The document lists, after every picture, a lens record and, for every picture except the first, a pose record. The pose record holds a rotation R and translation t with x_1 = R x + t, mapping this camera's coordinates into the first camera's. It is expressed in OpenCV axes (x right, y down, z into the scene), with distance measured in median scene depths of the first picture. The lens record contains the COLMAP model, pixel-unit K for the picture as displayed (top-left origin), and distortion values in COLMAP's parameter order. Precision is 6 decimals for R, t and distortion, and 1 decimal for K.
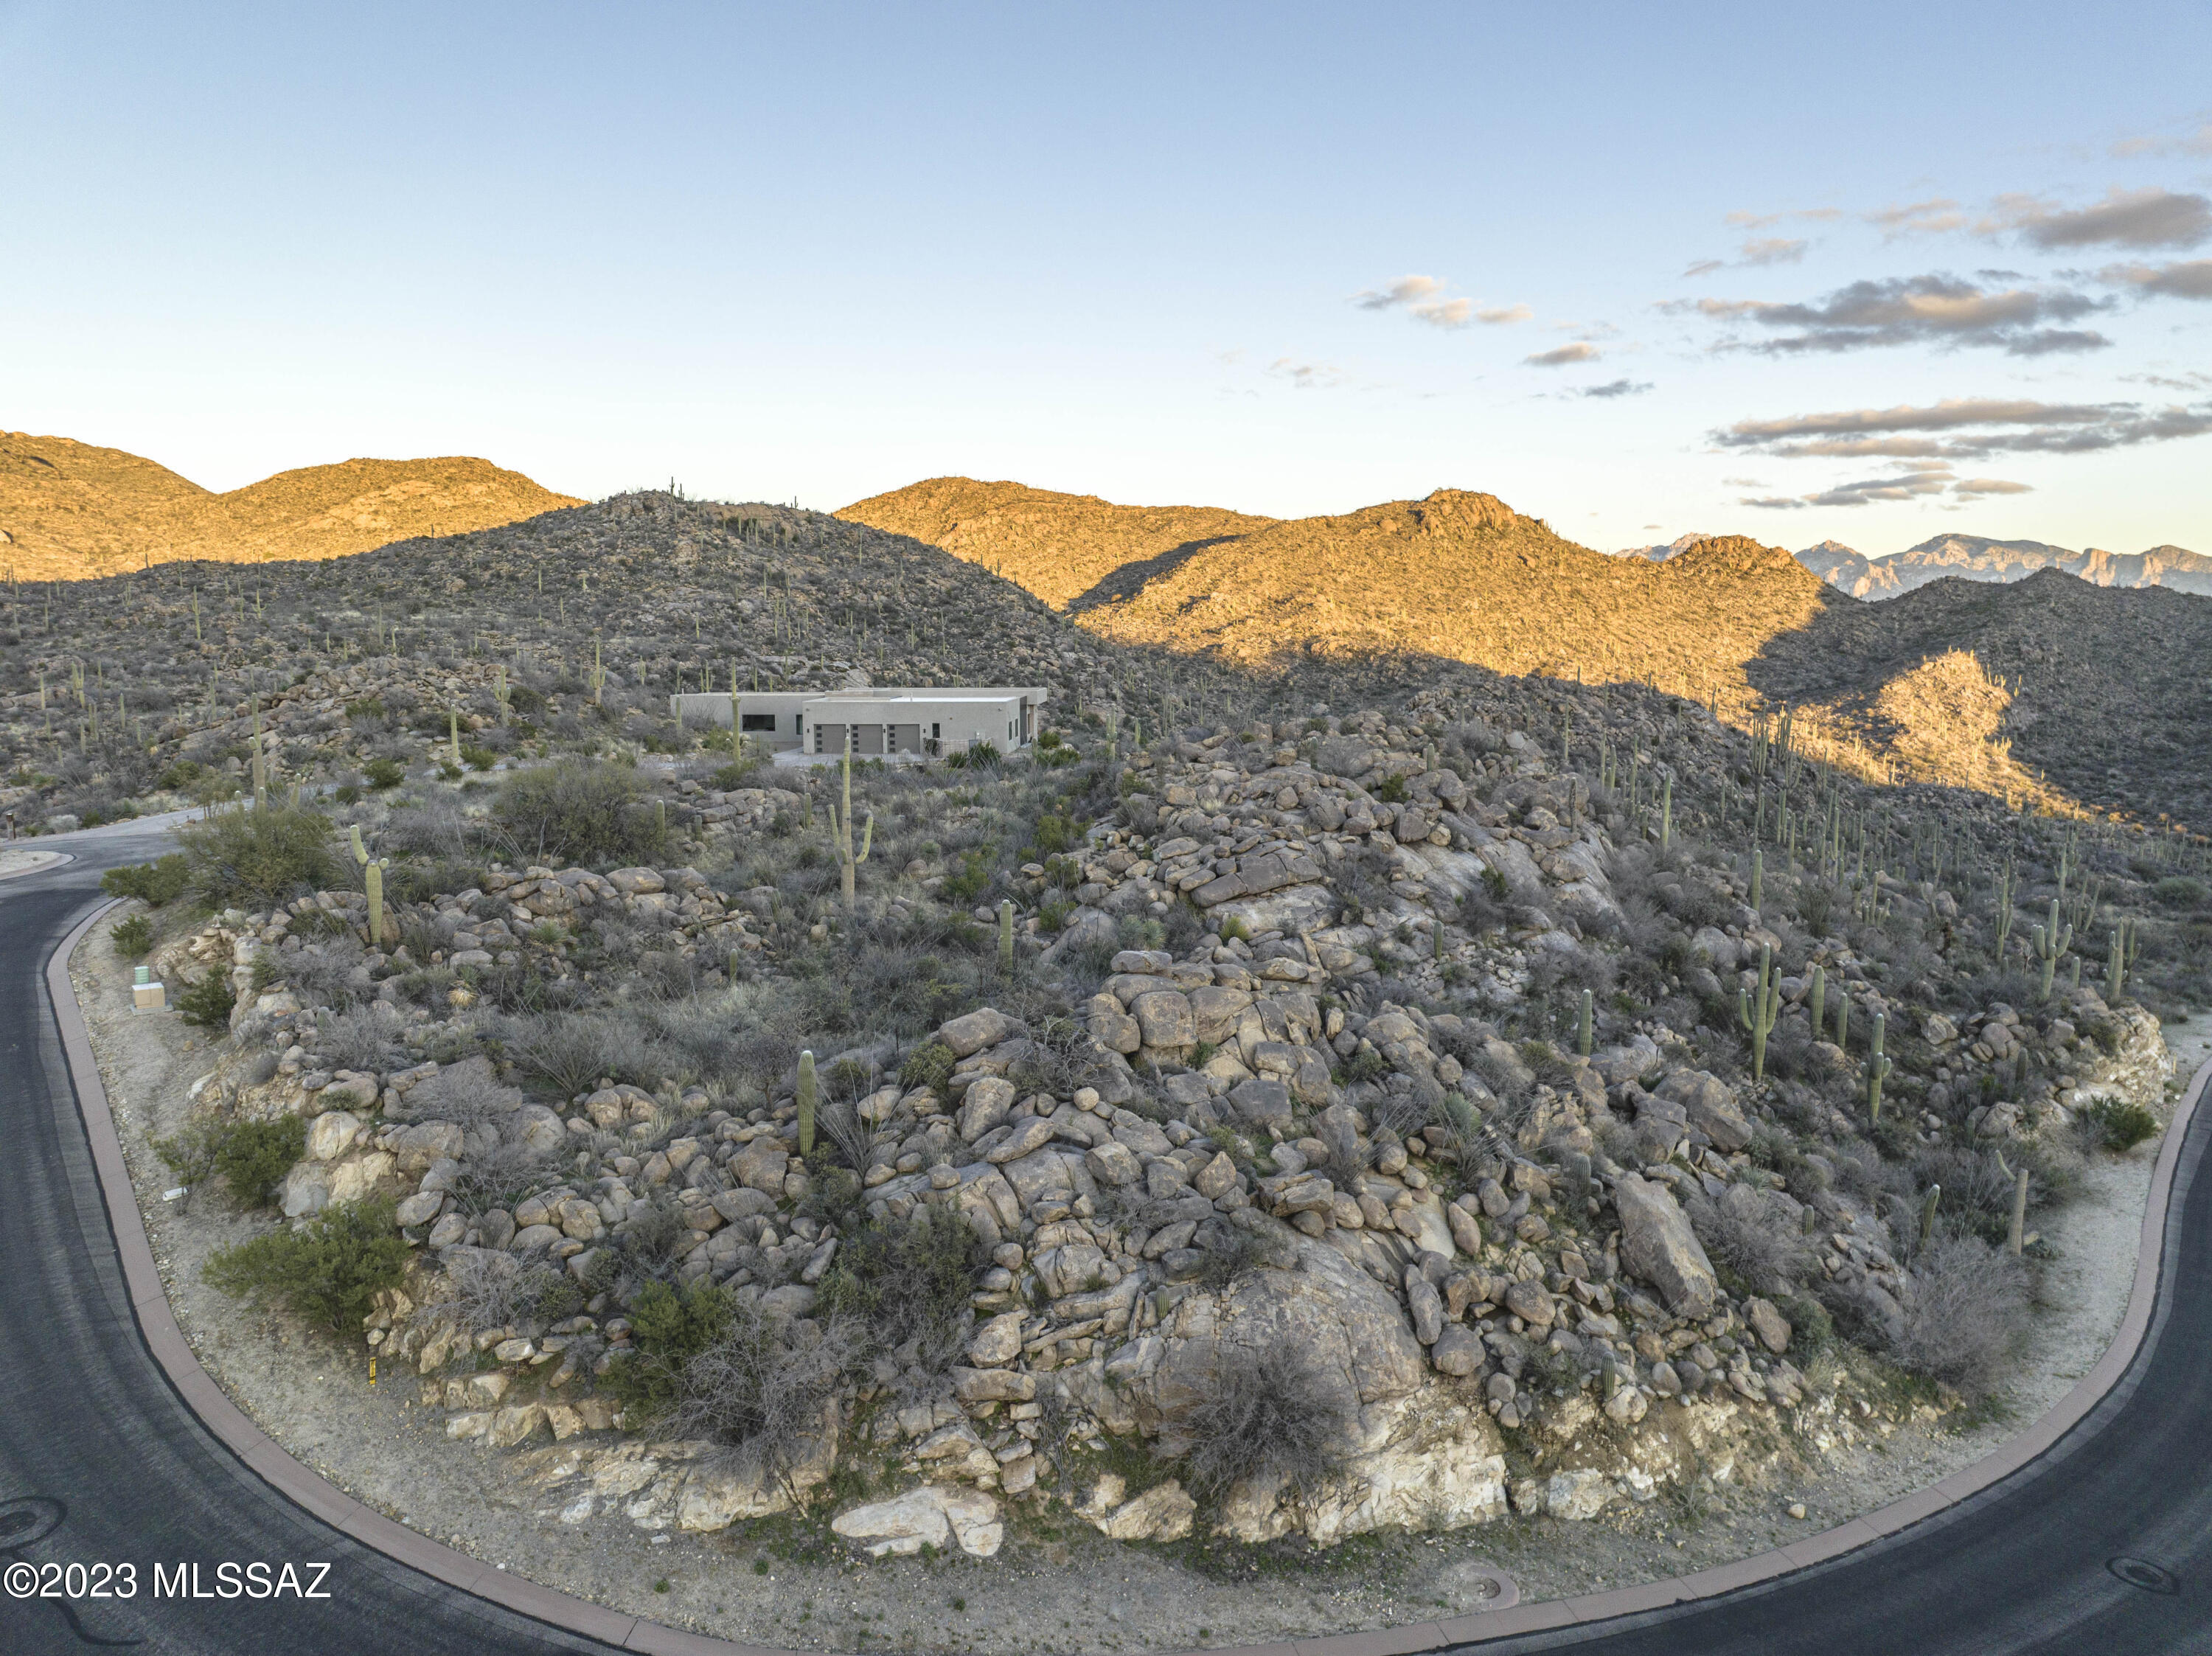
lens RADIAL K [[1564.5, 0, 1100.0], [0, 1564.5, 830.0], [0, 0, 1]] dist [-0.032257, -0.005806]
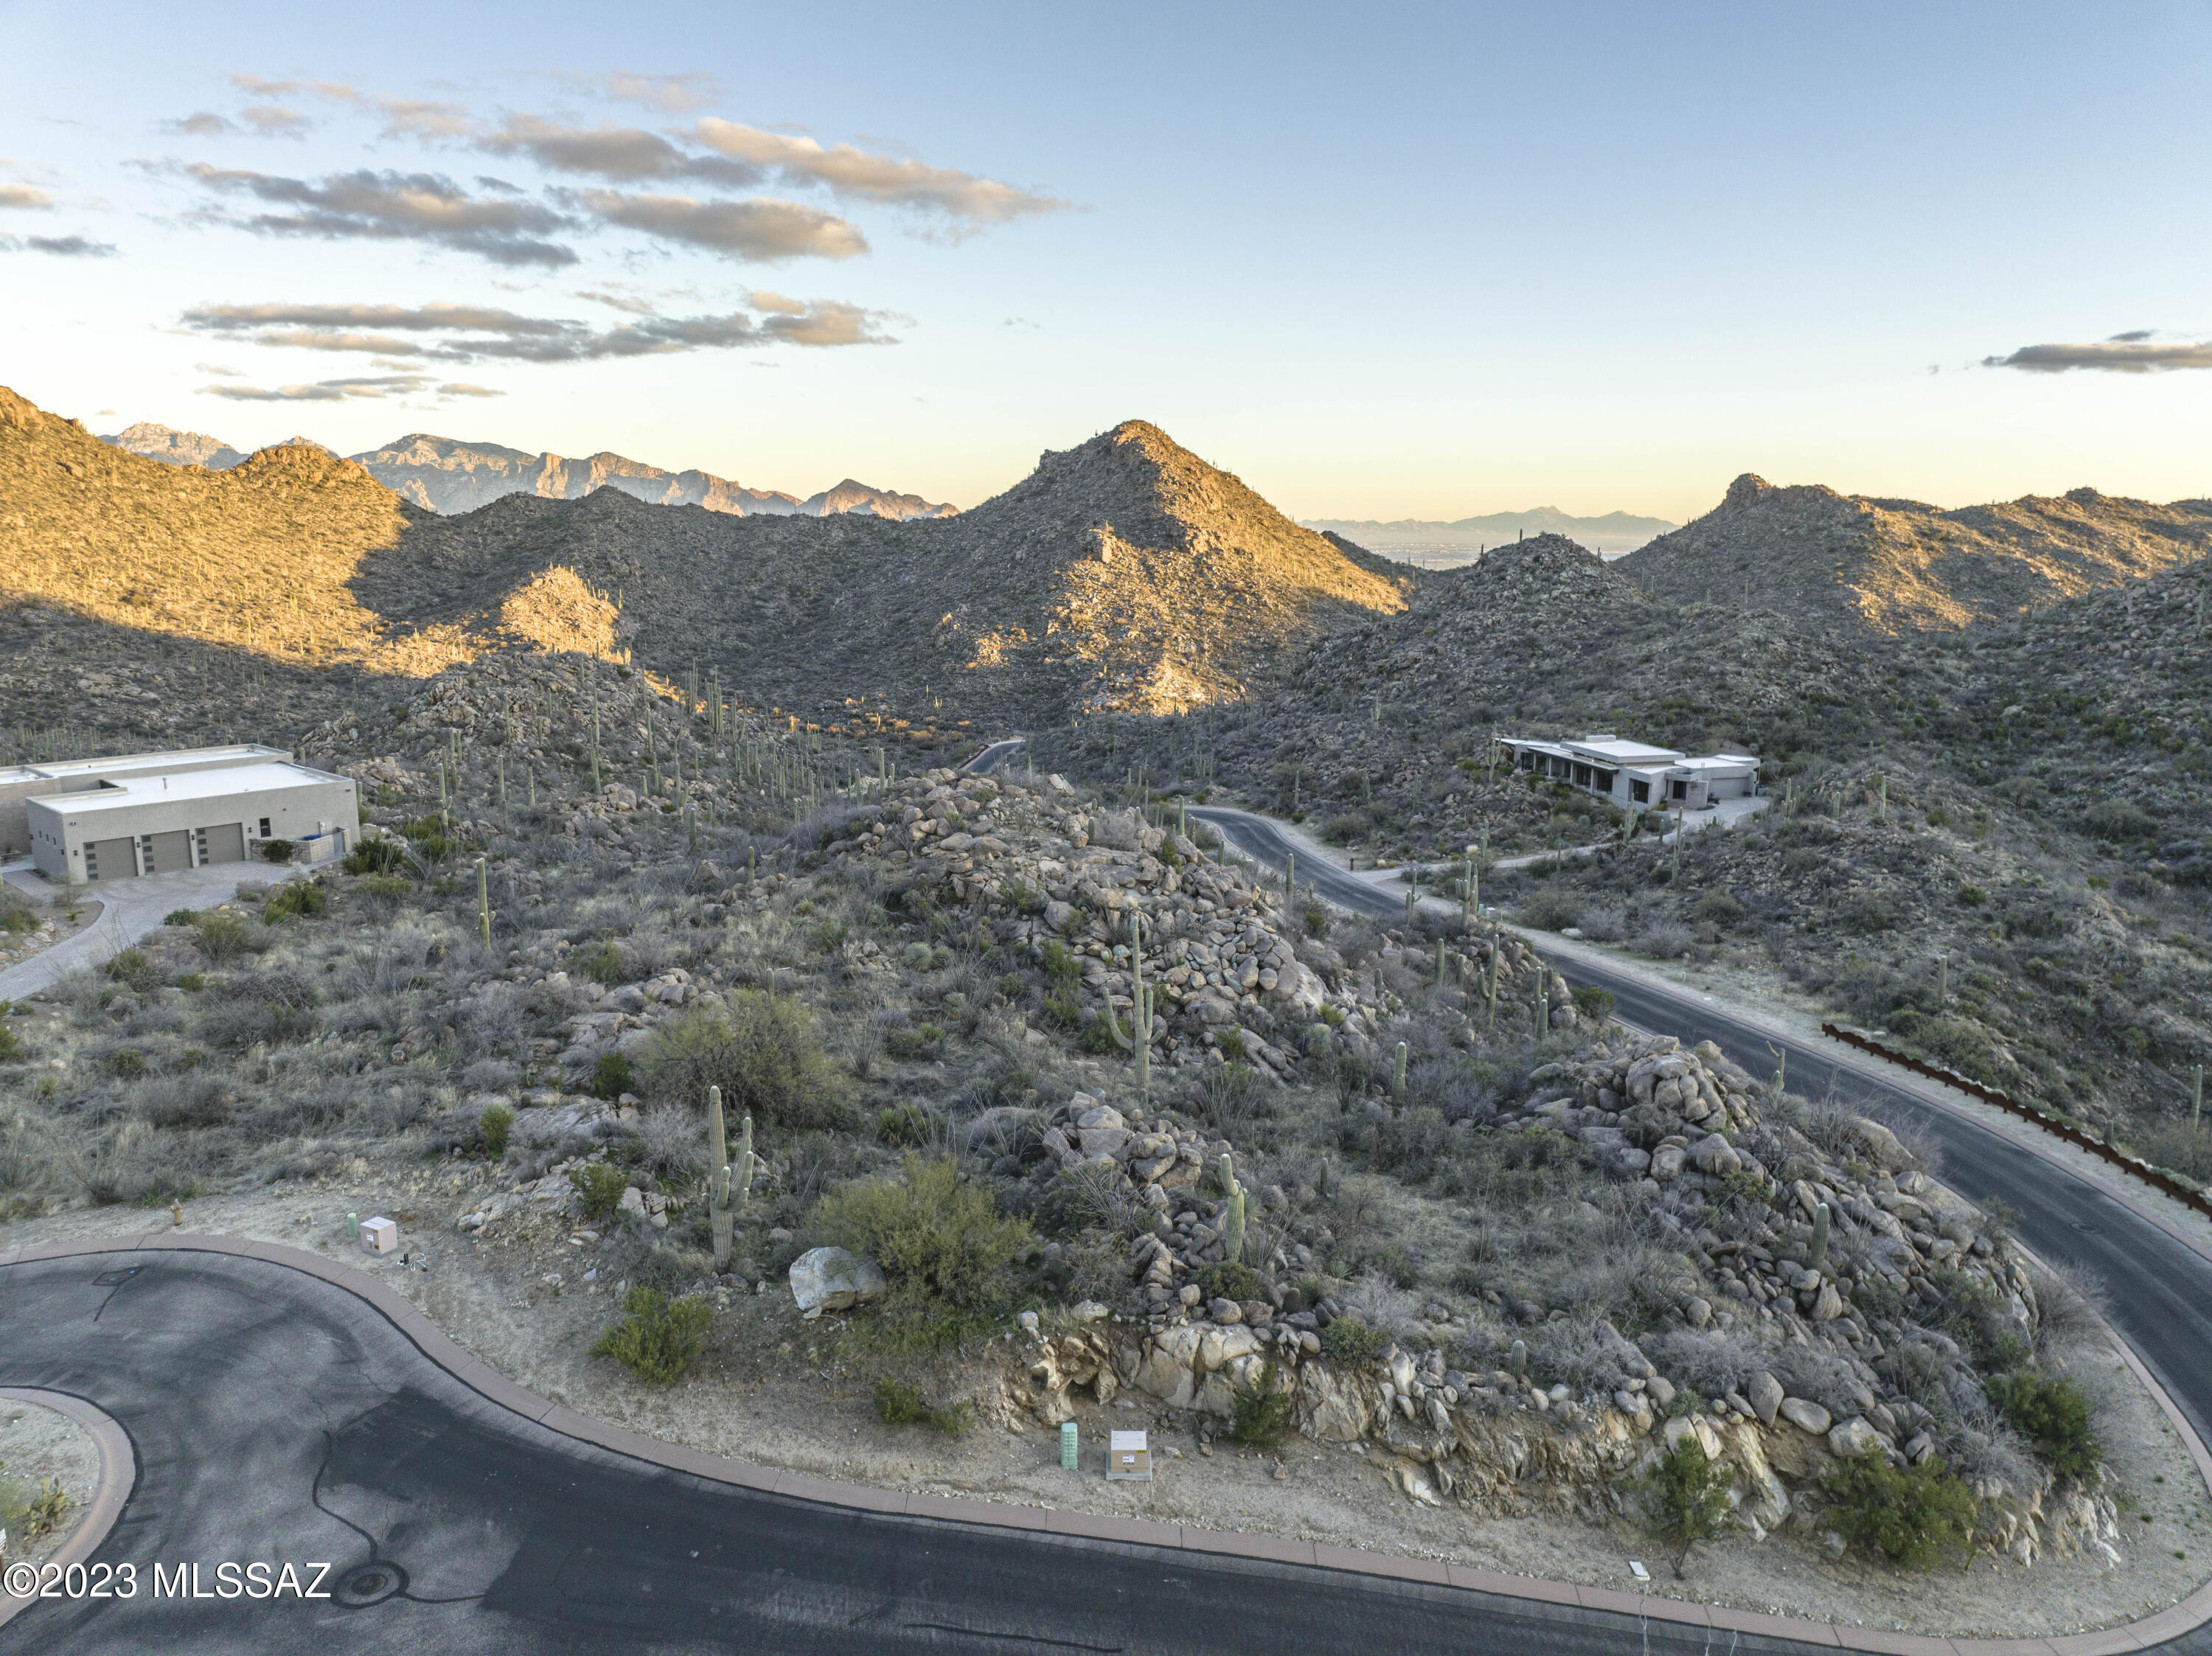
lens RADIAL K [[1564.5, 0, 1117.0], [0, 1564.5, 831.6], [0, 0, 1]] dist [-0.032257, -0.005806]
pose [[0.611665, -0.145121, 0.777692, -0.058528], [0.094161, 0.989398, 0.110568, -0.014090], [-0.785493, 0.005598, 0.618845, 0.026112]]
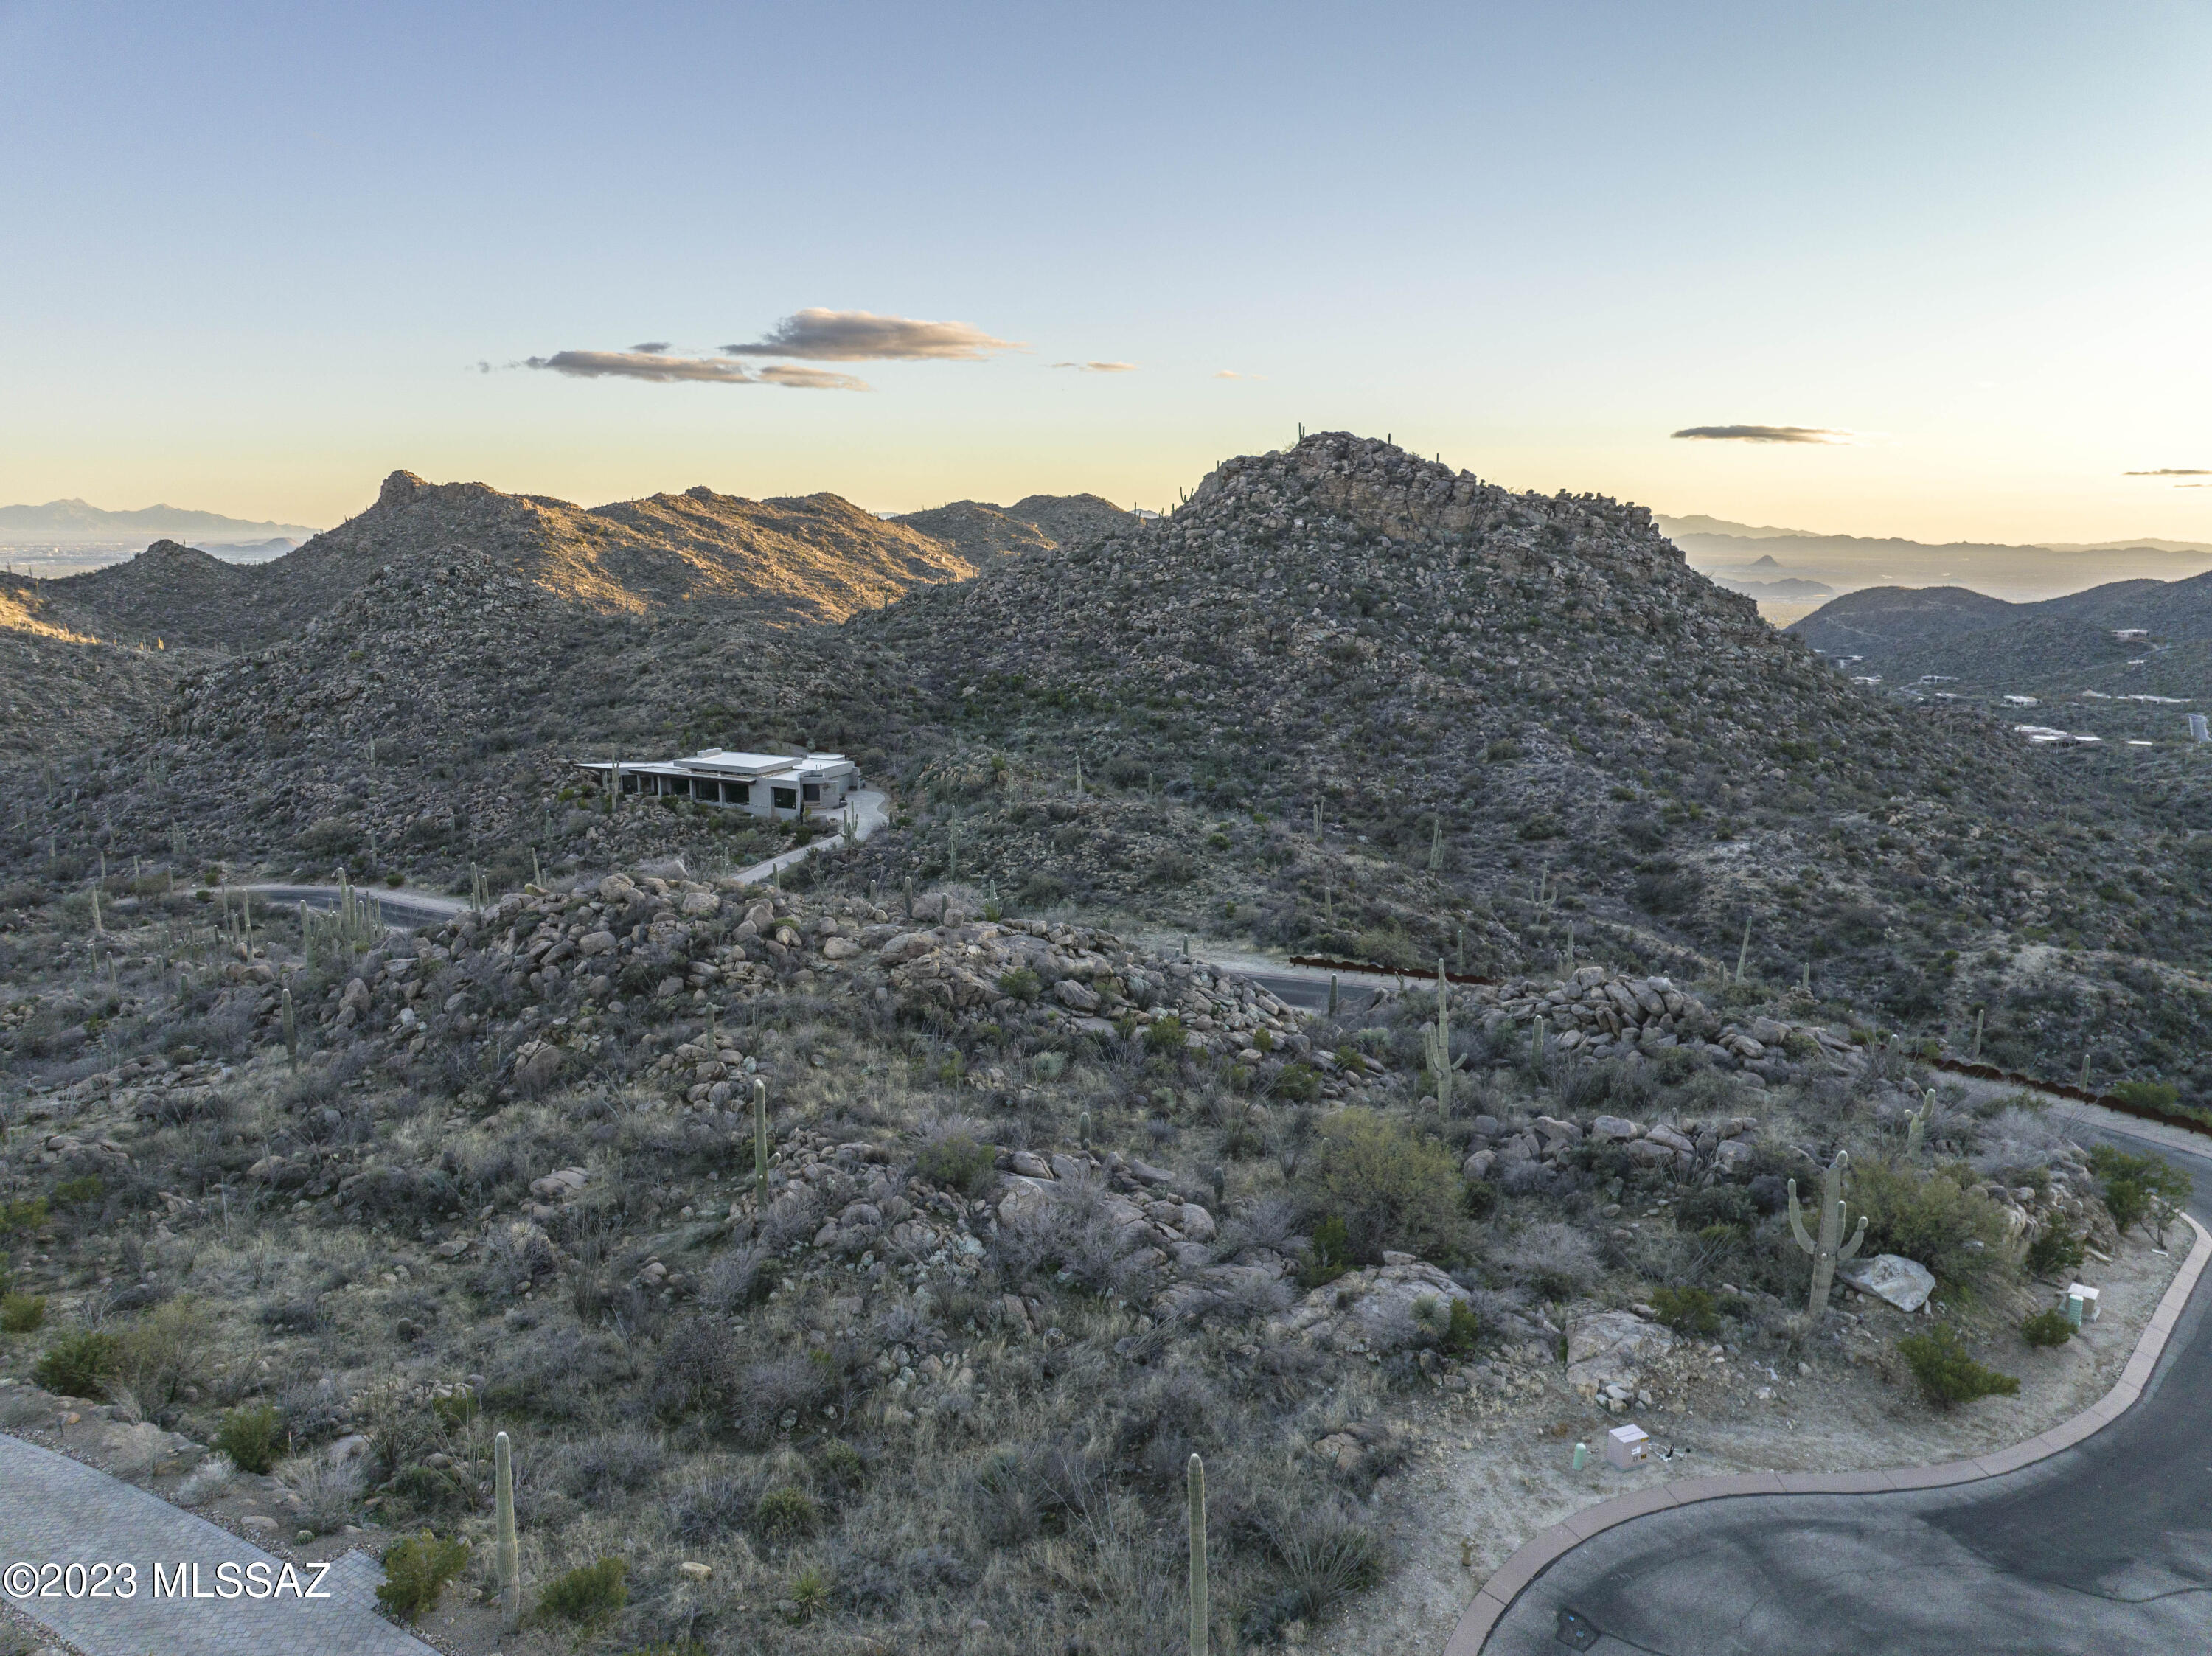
lens RADIAL K [[1564.5, 0, 1102.3], [0, 1564.5, 823.3], [0, 0, 1]] dist [-0.032257, -0.005806]
pose [[-0.185632, -0.180765, 0.965849, -0.072052], [0.120340, 0.971352, 0.204924, -0.025112], [-0.975223, 0.154270, -0.158561, 0.088103]]
